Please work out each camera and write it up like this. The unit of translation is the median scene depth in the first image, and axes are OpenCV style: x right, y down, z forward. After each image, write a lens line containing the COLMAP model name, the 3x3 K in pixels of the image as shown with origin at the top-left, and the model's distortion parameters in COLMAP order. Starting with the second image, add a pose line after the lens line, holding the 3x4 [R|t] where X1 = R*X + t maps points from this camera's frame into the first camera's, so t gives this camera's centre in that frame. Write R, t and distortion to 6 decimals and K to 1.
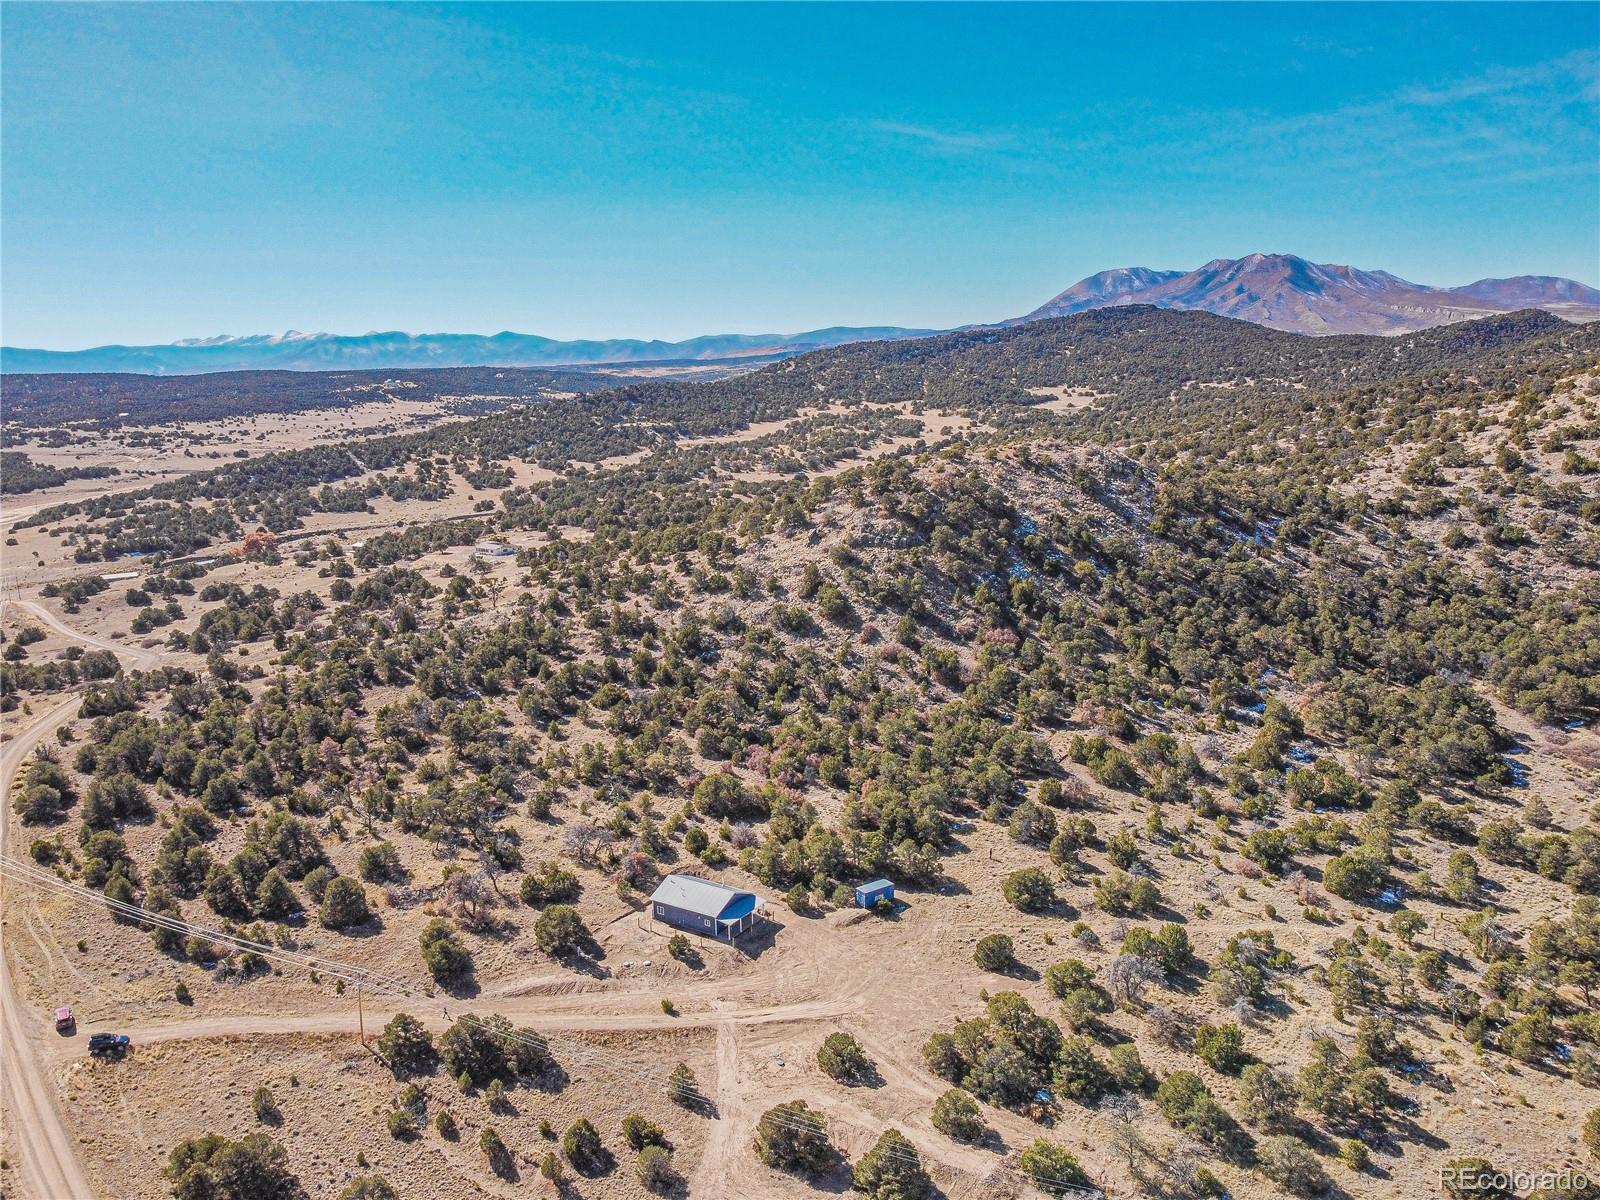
lens RADIAL K [[1208.3, 0, 795.8], [0, 1208.3, 597.8], [0, 0, 1]] dist [0.002006, -0.008253]
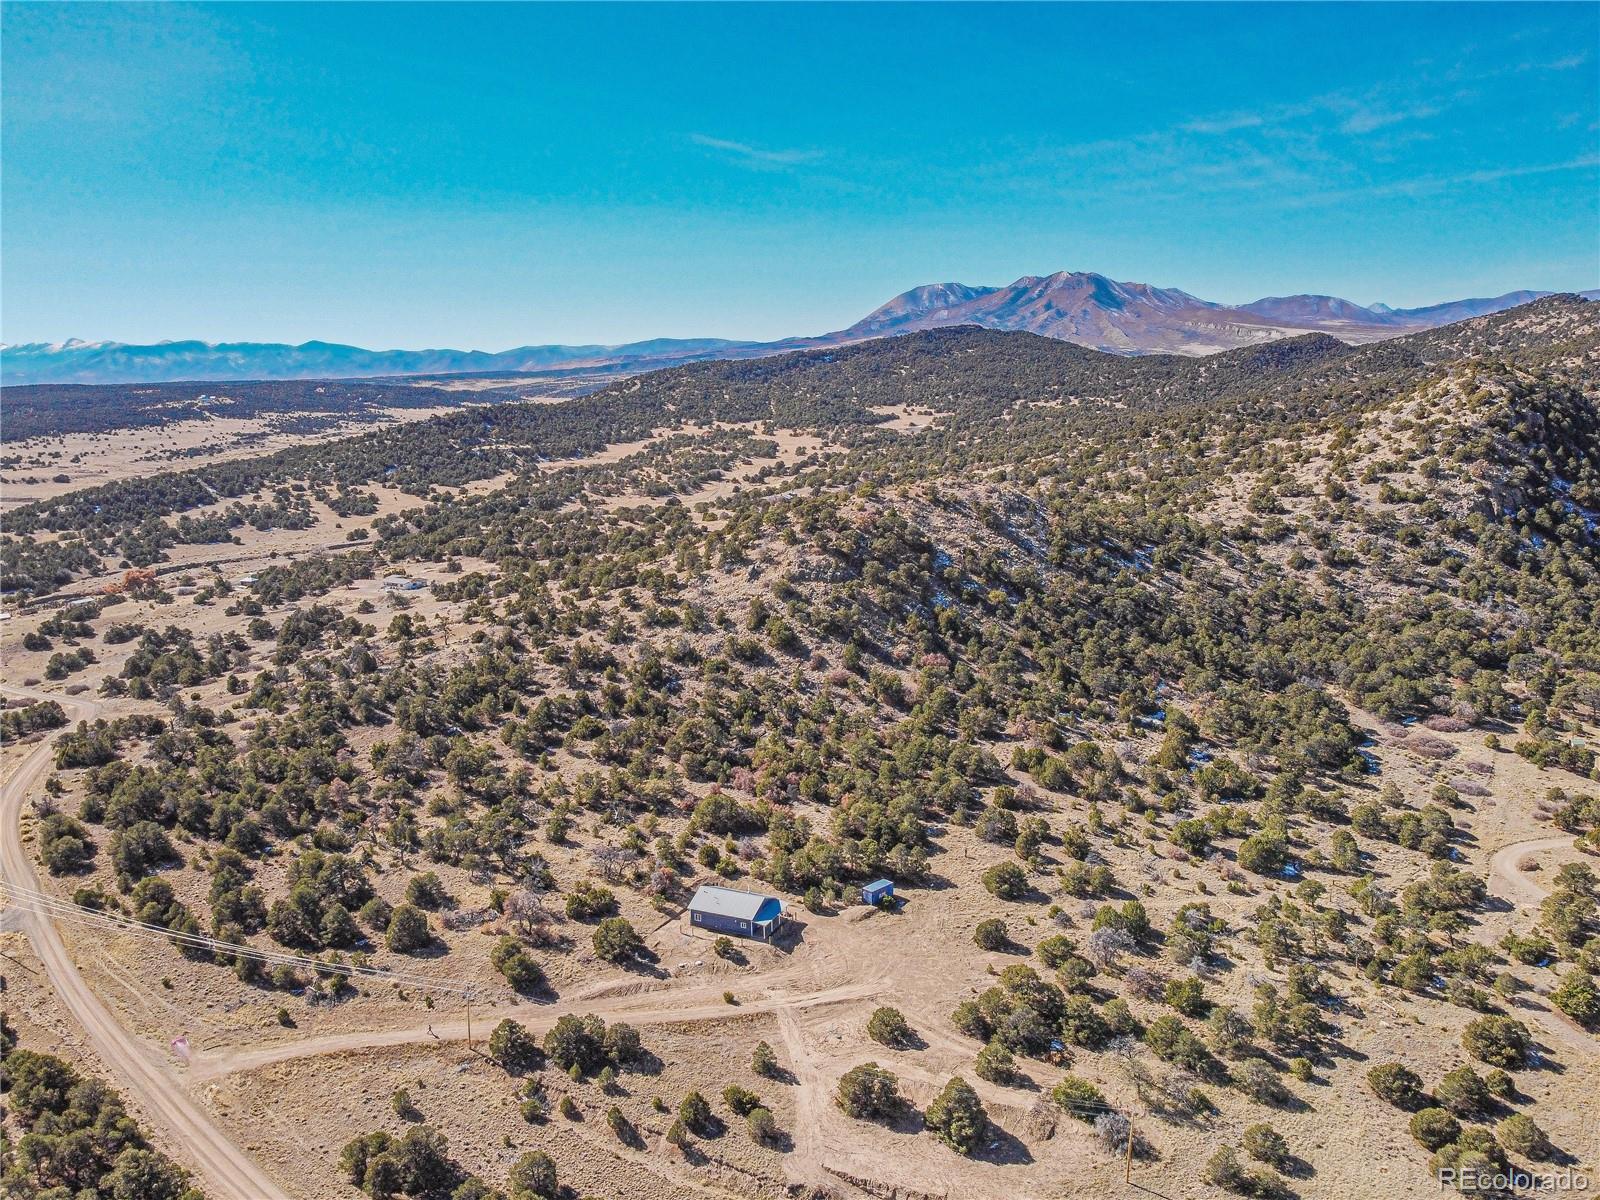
lens RADIAL K [[1208.3, 0, 795.8], [0, 1208.3, 597.8], [0, 0, 1]] dist [0.002006, -0.008253]
pose [[0.989688, -0.024462, 0.141138, -0.133174], [0.025674, 0.999647, -0.006771, -0.025367], [-0.140923, 0.010324, 0.989967, -0.112012]]
